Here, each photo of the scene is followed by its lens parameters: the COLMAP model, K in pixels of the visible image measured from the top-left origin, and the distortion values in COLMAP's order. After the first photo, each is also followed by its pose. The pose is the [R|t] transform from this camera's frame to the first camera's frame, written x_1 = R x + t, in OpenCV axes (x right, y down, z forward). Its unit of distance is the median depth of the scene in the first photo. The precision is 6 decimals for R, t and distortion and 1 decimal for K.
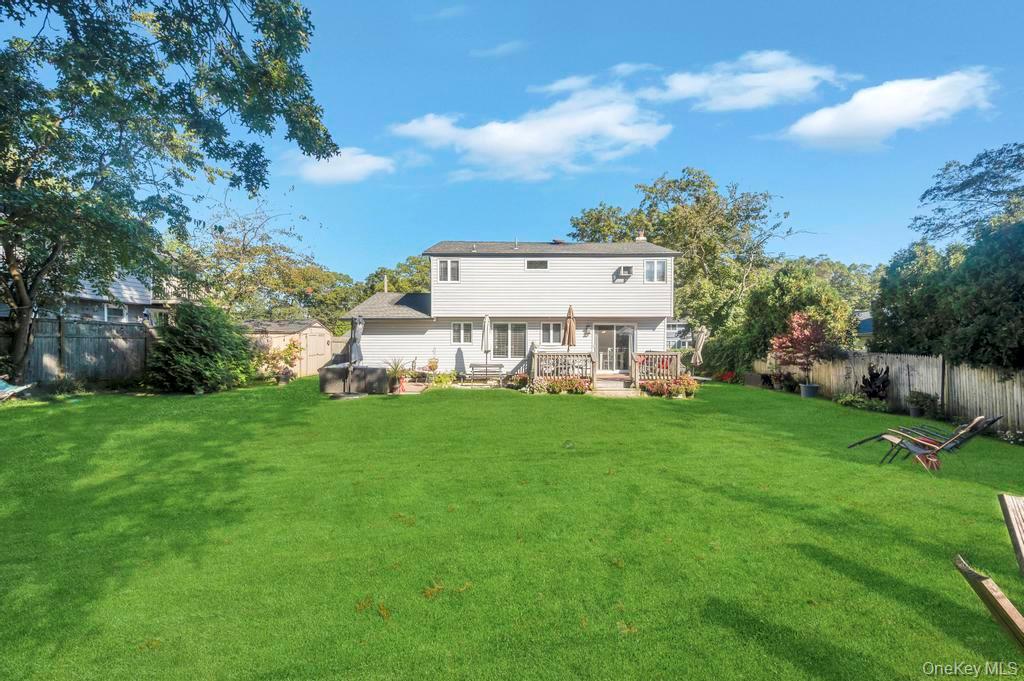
lens RADIAL K [[407.9, 0, 512.0], [0, 407.9, 340.5], [0, 0, 1]] dist [-0.000056, -0.000047]
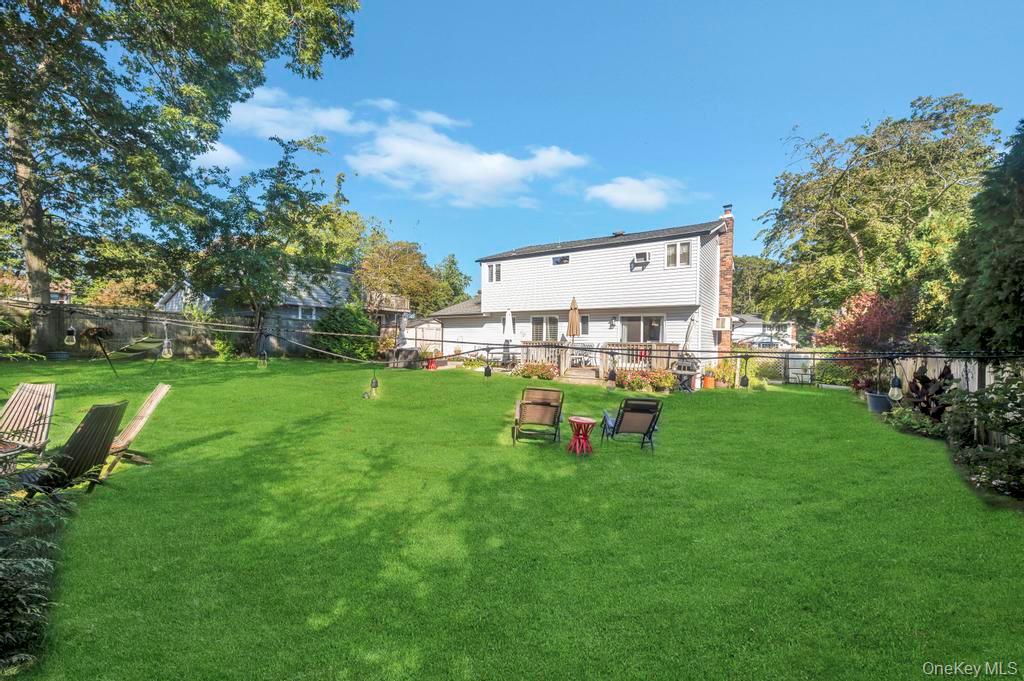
lens RADIAL K [[407.9, 0, 512.0], [0, 407.9, 340.5], [0, 0, 1]] dist [-0.000056, -0.000047]
pose [[0.820819, 0.011428, -0.571074, 0.566782], [-0.015717, 0.999873, -0.002582, 0.026622], [0.570972, 0.011095, 0.820894, 0.059915]]
